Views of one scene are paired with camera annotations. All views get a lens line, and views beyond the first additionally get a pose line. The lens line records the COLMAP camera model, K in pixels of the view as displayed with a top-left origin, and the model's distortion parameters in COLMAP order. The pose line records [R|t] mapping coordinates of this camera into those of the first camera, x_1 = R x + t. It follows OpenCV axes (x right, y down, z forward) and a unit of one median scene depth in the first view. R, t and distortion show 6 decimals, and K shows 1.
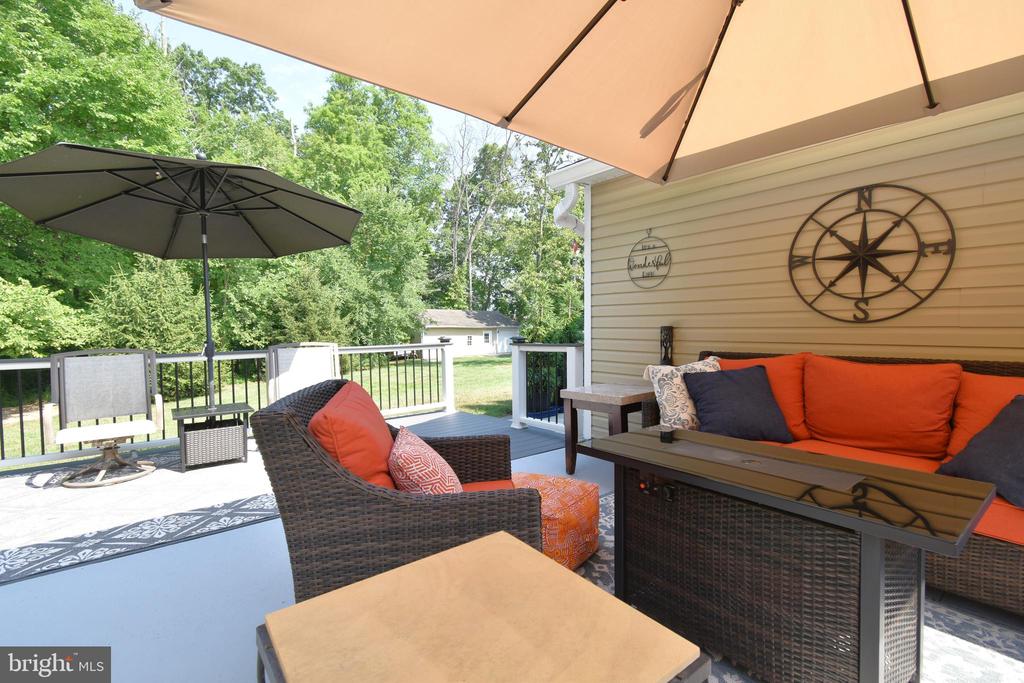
lens RADIAL K [[475.8, 0, 517.9], [0, 475.8, 344.4], [0, 0, 1]] dist [0.007762, -0.000276]
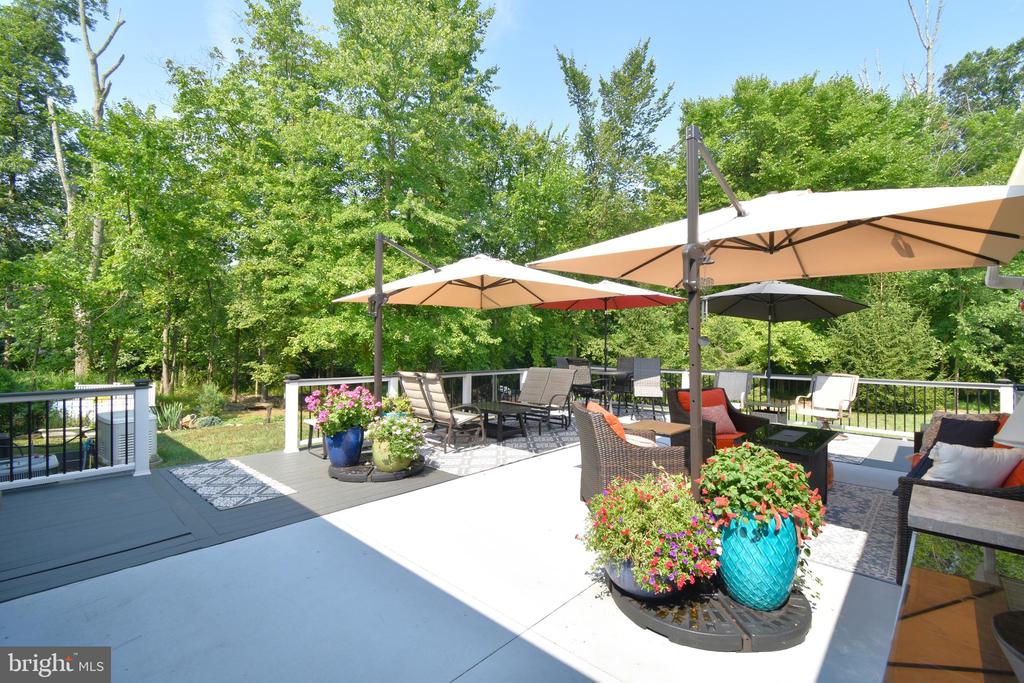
lens RADIAL K [[460.8, 0, 512.0], [0, 460.8, 341.5], [0, 0, 1]] dist [0.001190, -0.000698]
pose [[0.152793, 0.009934, -0.988208, 0.267904], [-0.046802, 0.998900, 0.002805, -0.018867], [0.987149, 0.045821, 0.153090, -0.090313]]
